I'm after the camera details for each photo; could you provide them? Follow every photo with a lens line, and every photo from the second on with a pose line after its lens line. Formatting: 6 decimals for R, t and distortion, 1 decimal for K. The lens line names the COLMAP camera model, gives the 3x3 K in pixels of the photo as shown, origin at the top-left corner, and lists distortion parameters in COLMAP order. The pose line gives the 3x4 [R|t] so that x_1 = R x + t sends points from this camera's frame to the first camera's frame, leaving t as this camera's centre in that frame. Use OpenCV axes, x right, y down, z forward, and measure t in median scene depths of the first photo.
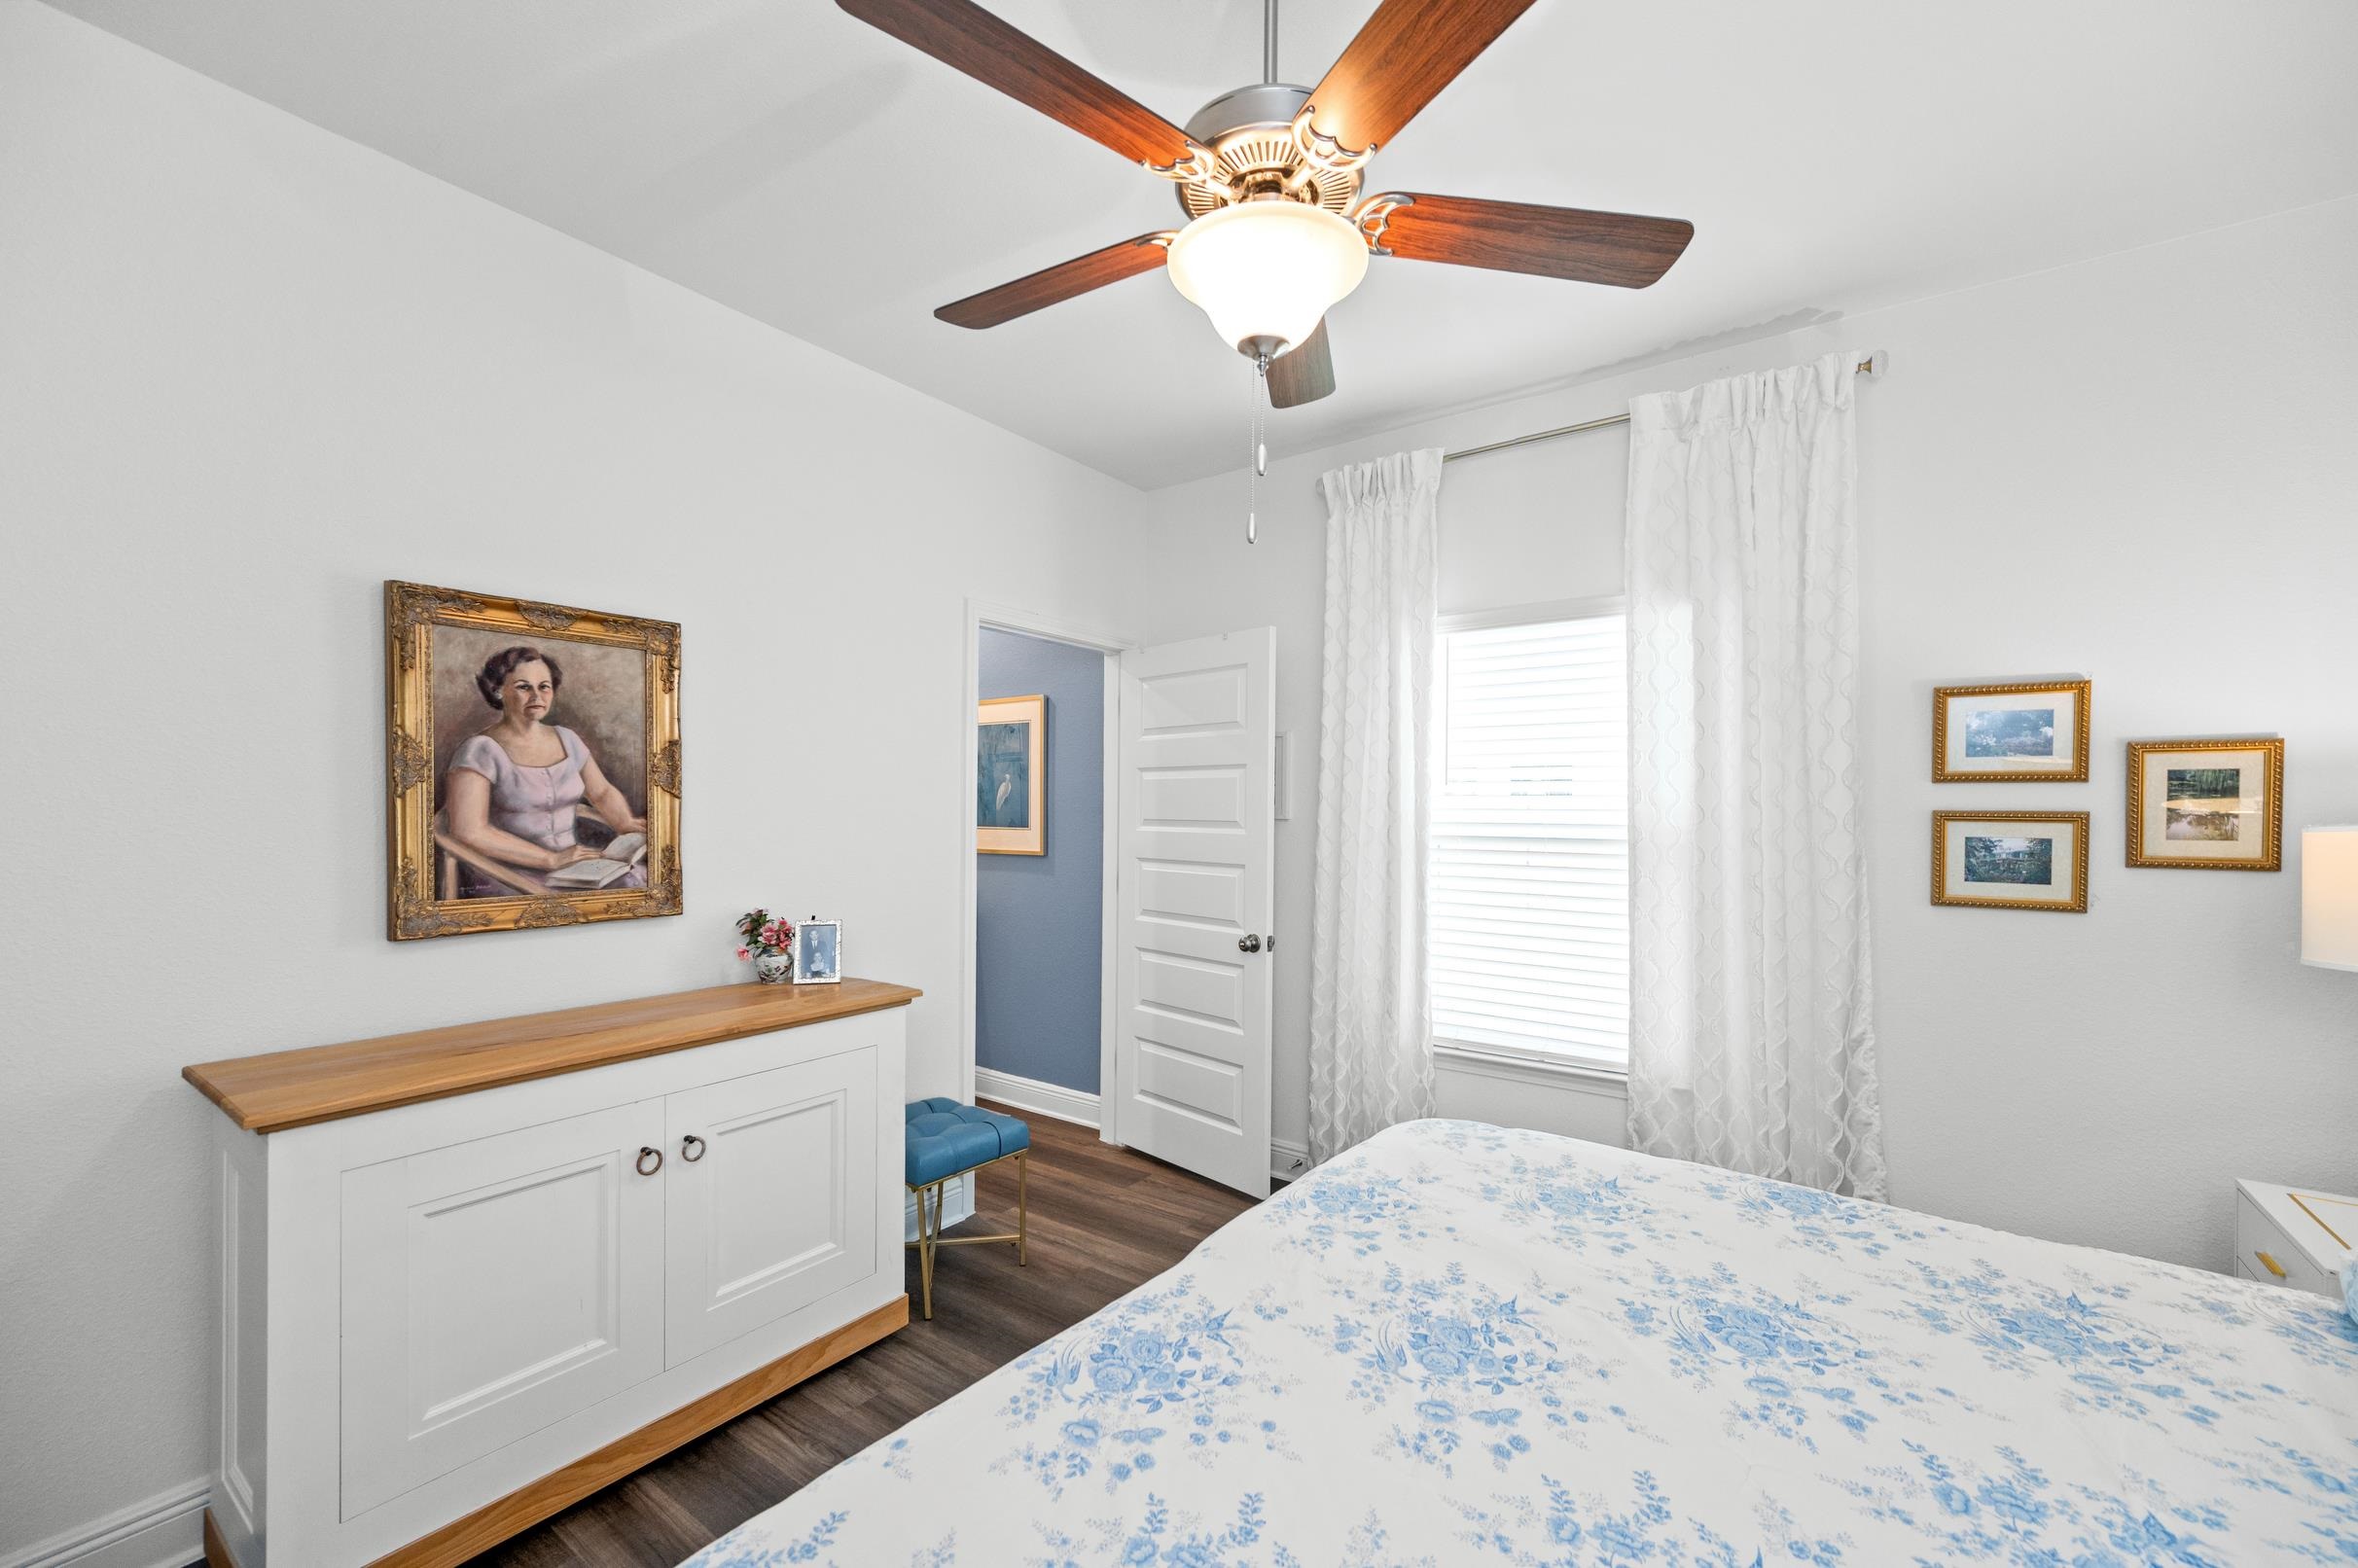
lens RADIAL K [[946.6, 0, 1195.9], [0, 946.6, 811.4], [0, 0, 1]] dist [0.000220, 0.000054]
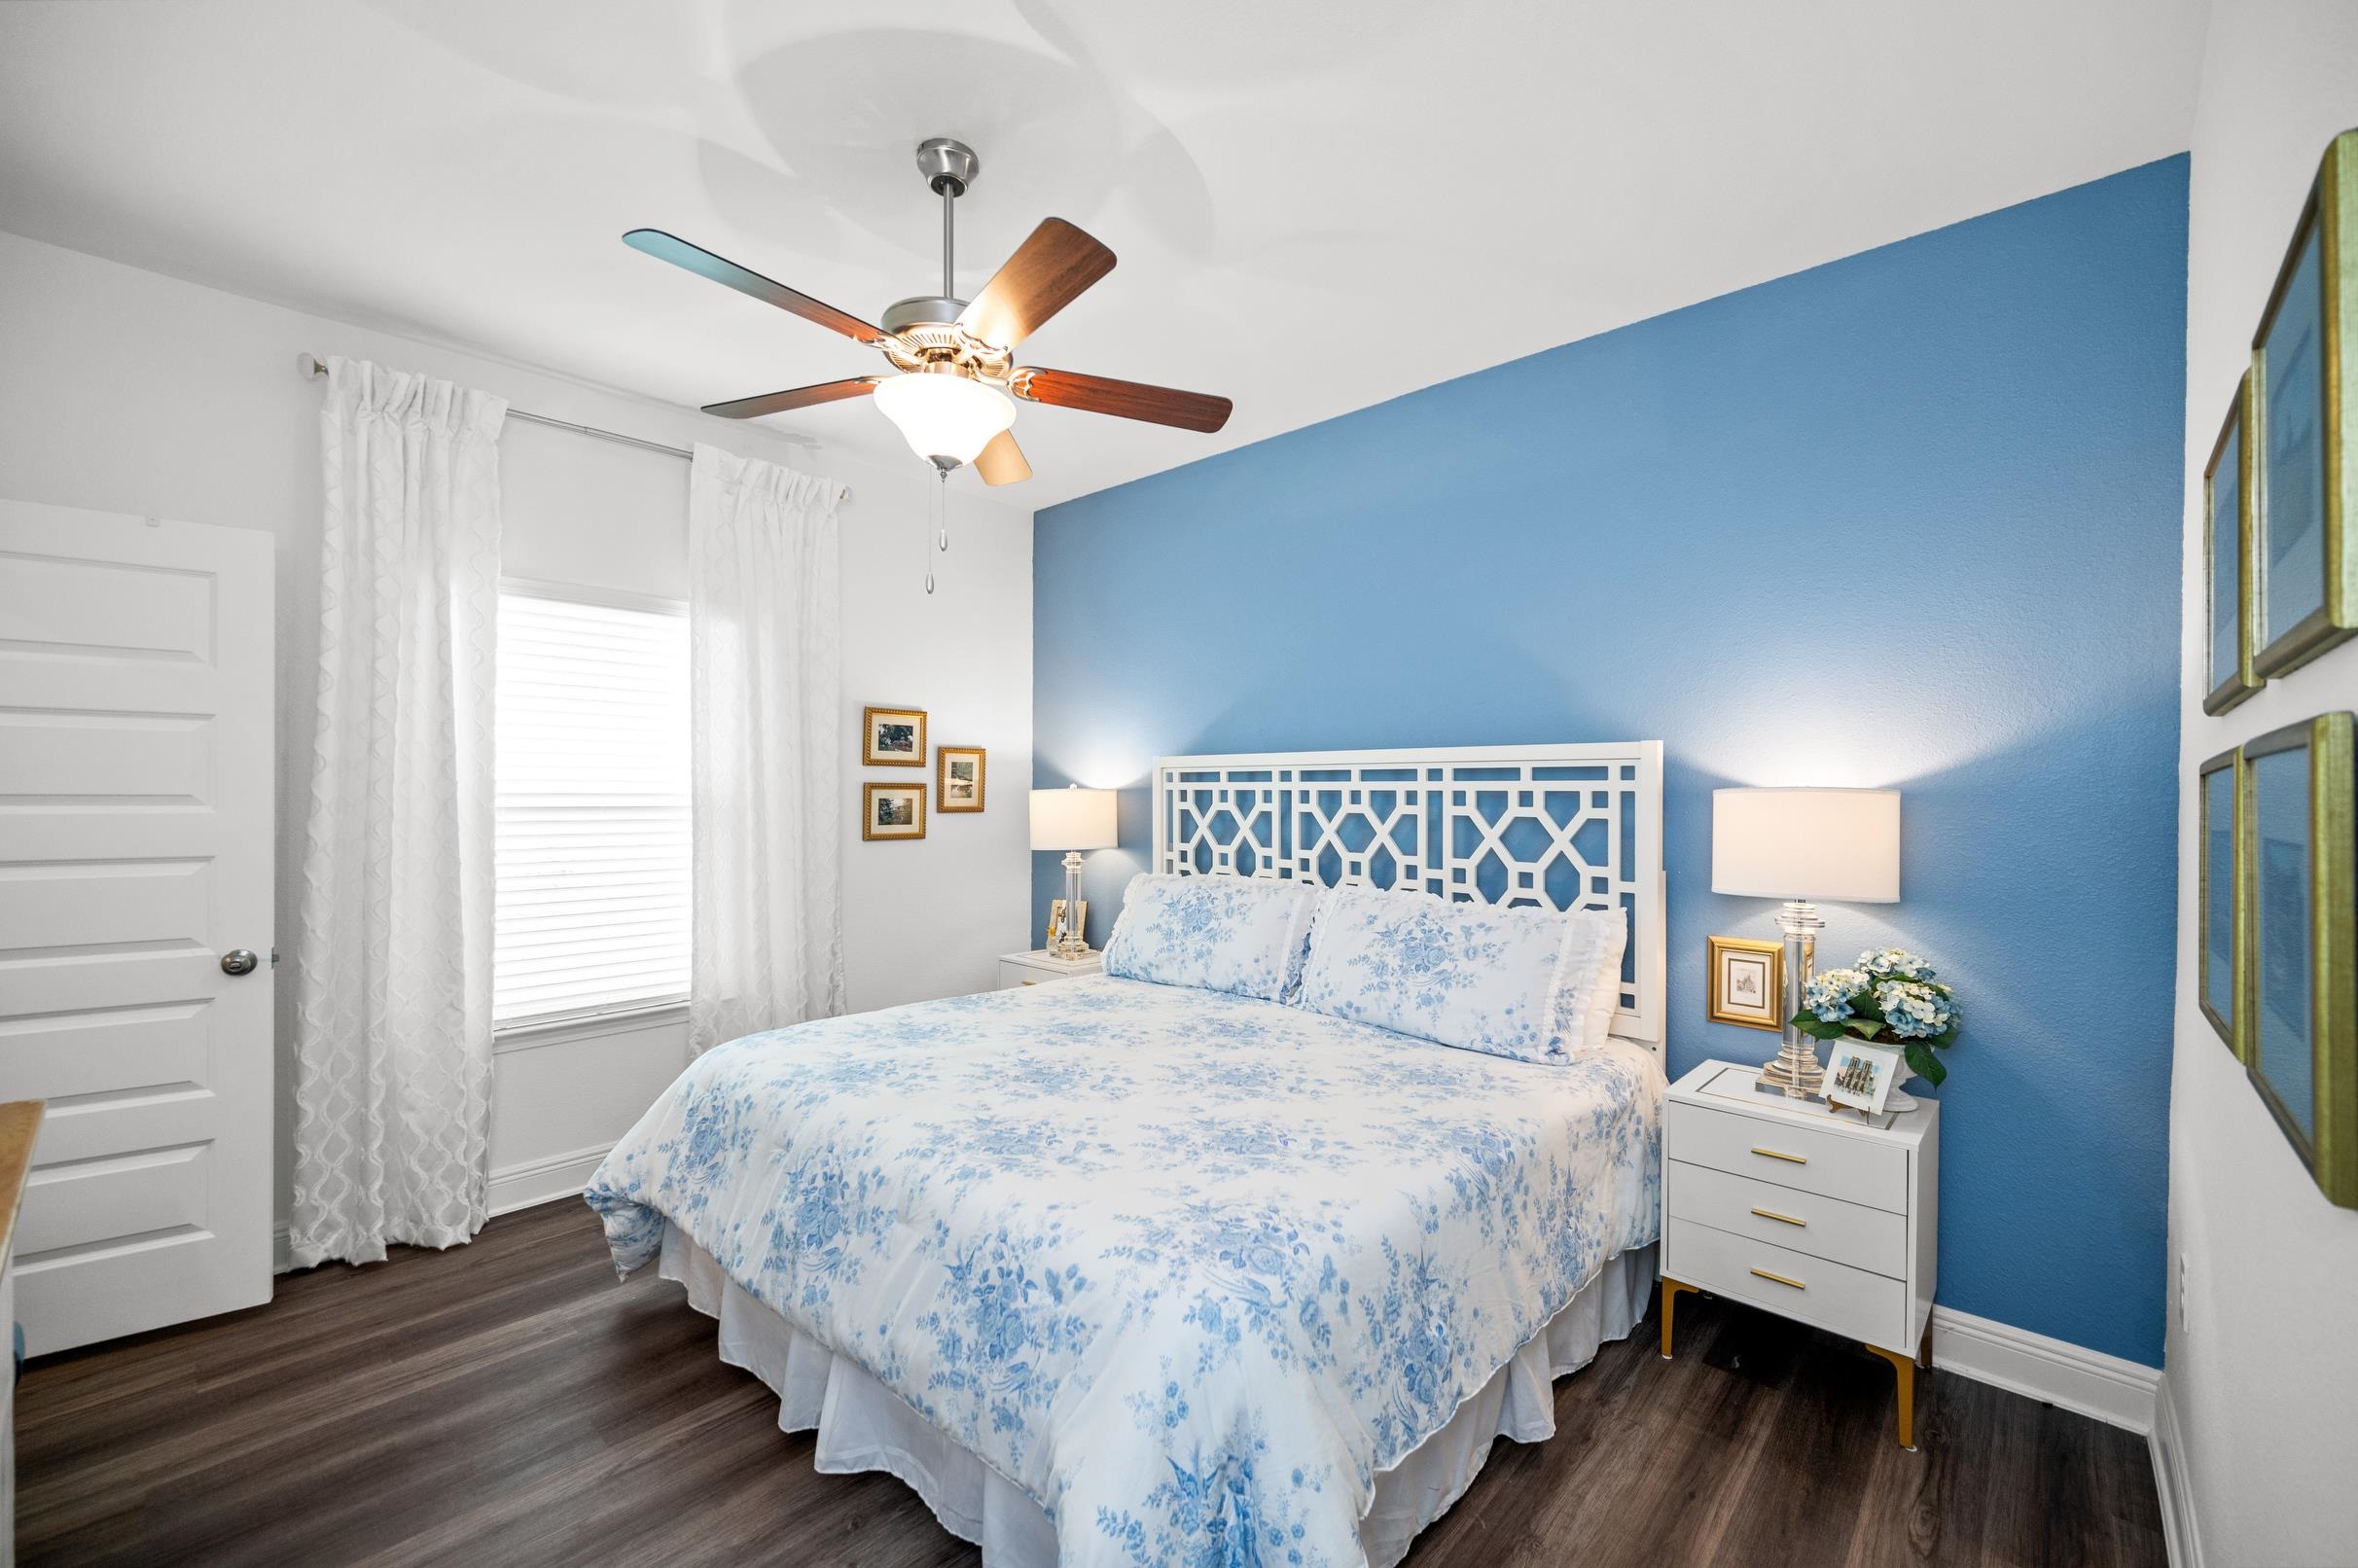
lens RADIAL K [[941.9, 0, 1179.0], [0, 941.9, 784.0], [0, 0, 1]] dist [0.000499, 0.000213]
pose [[0.132674, 0.000446, 0.991160, -0.848624], [-0.002679, 0.999996, -0.000091, 0.000669], [-0.991156, -0.002644, 0.132674, 0.291765]]
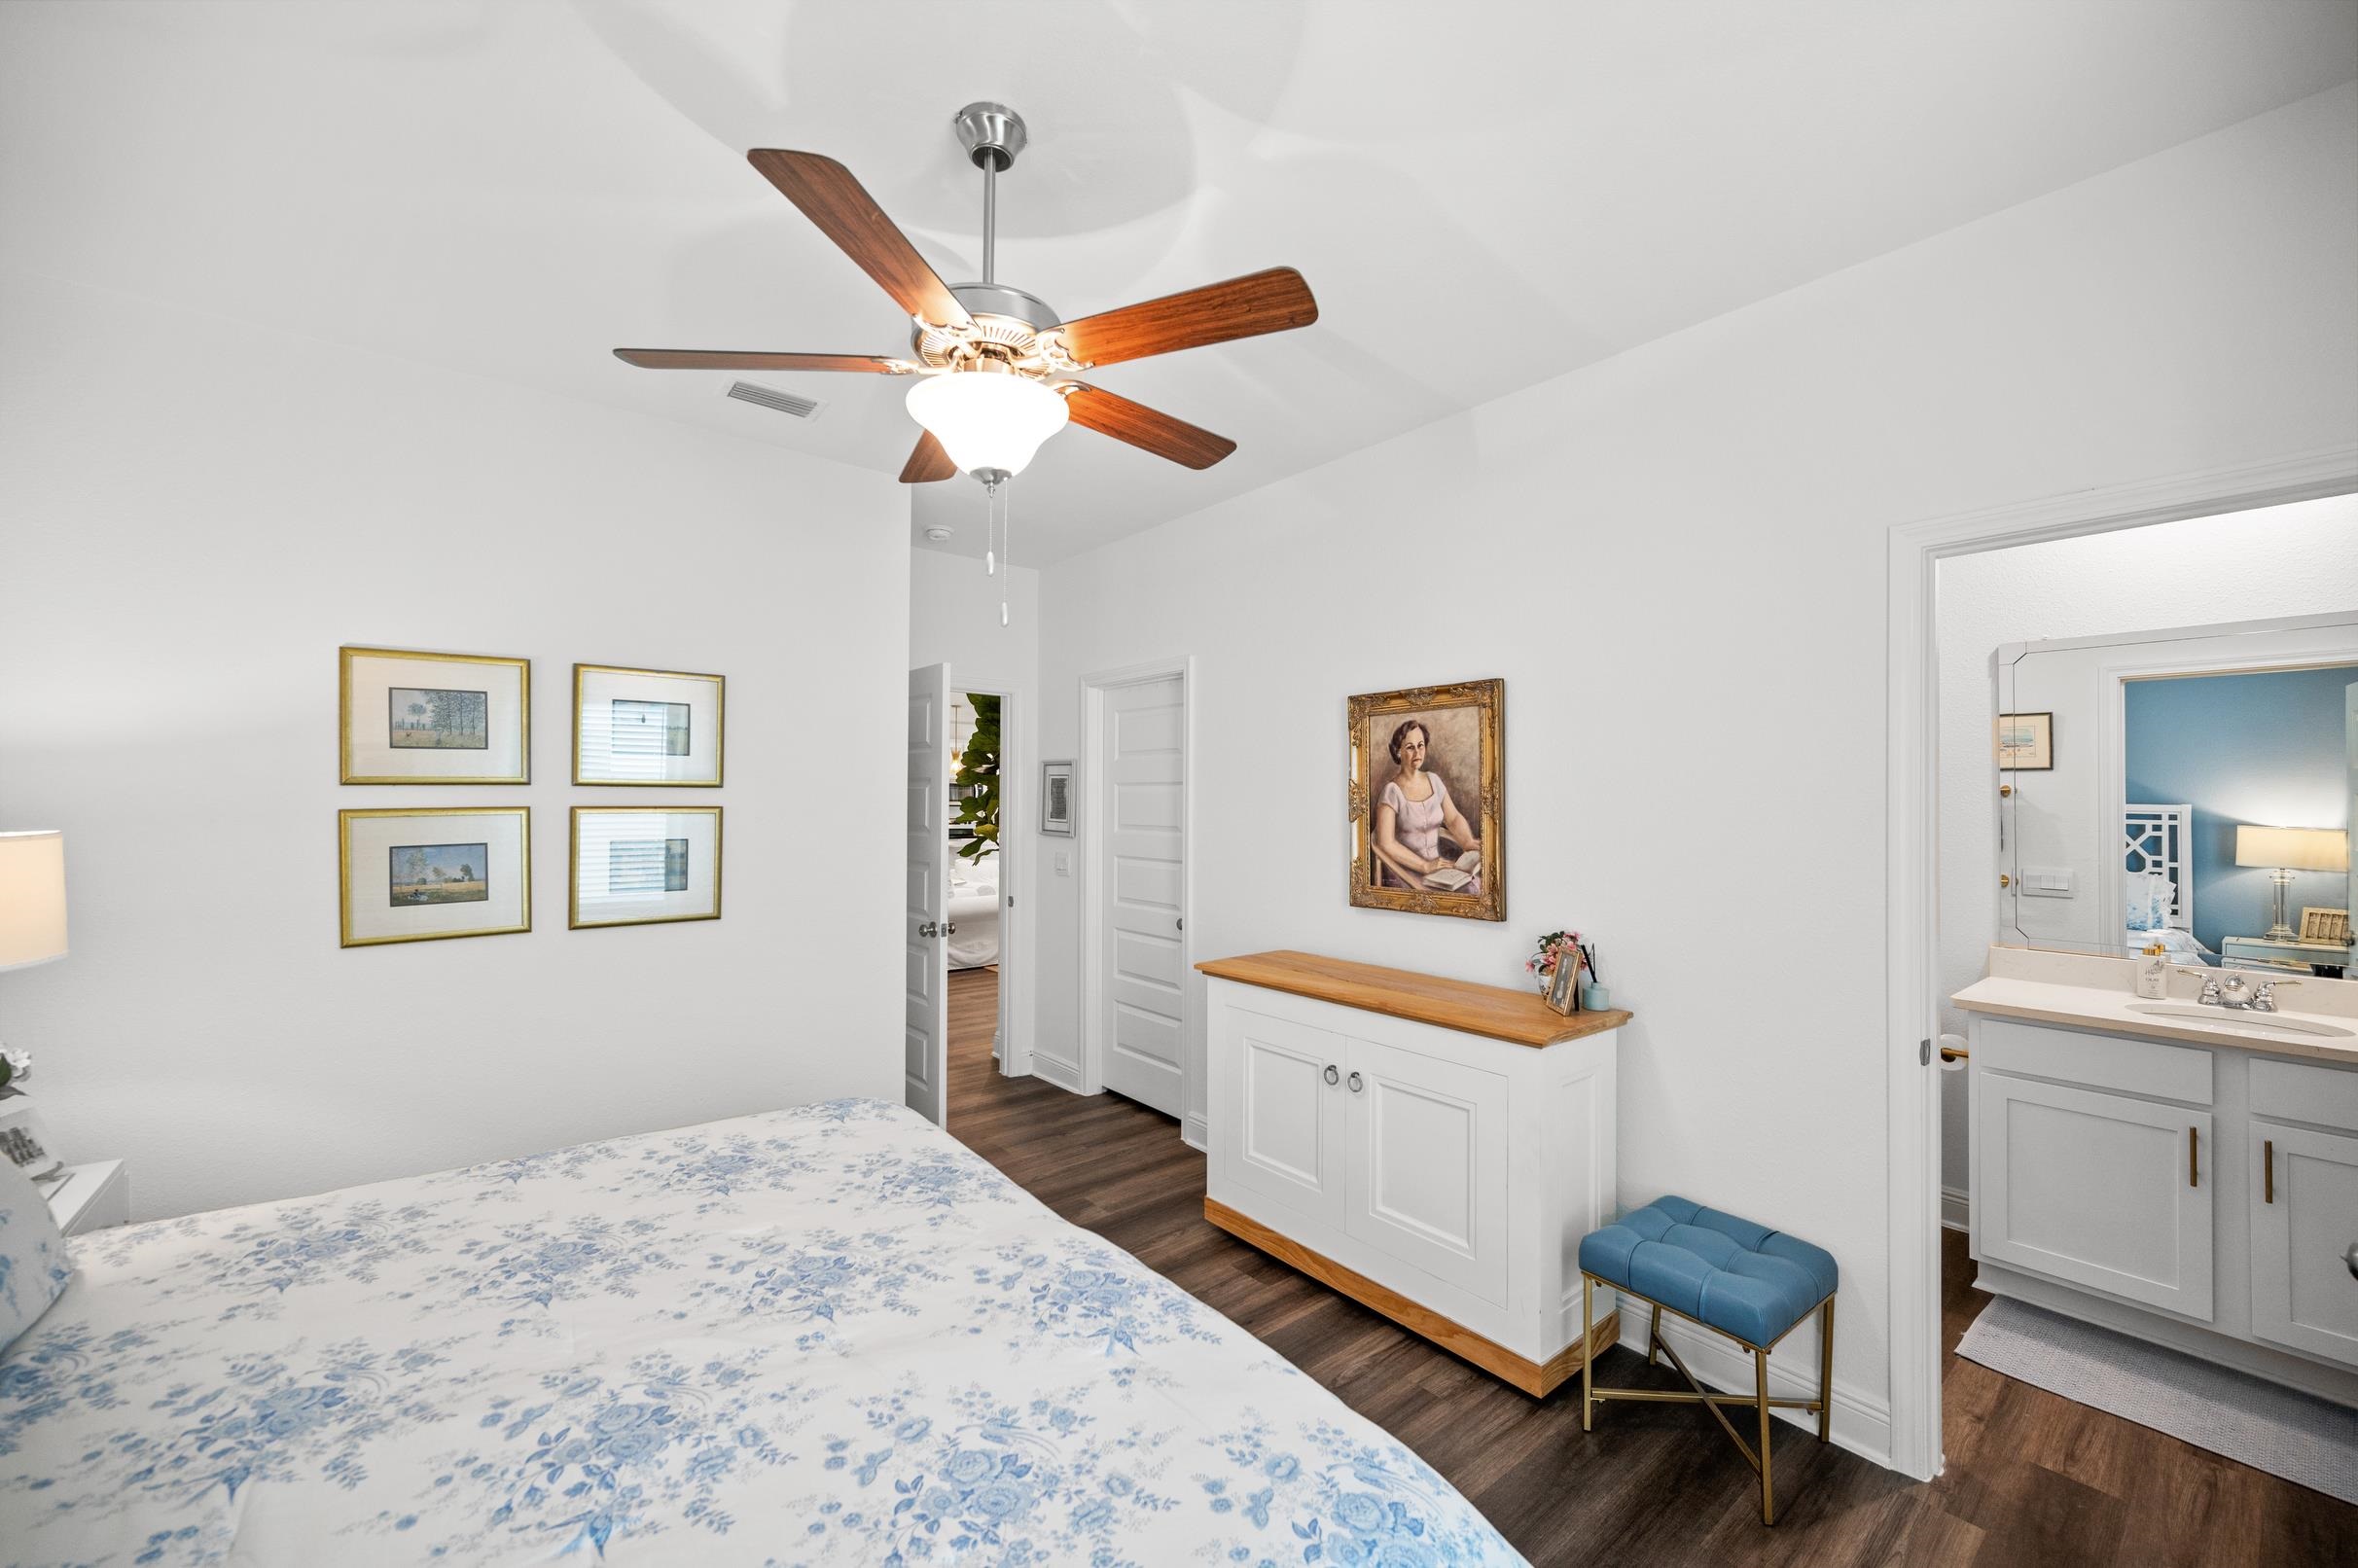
lens RADIAL K [[941.9, 0, 1179.0], [0, 941.9, 784.0], [0, 0, 1]] dist [0.000499, 0.000213]
pose [[-0.277228, -0.026873, -0.960428, 0.771144], [-0.009581, 0.999636, -0.025204, -0.032927], [0.960756, 0.002214, -0.277385, 1.025363]]
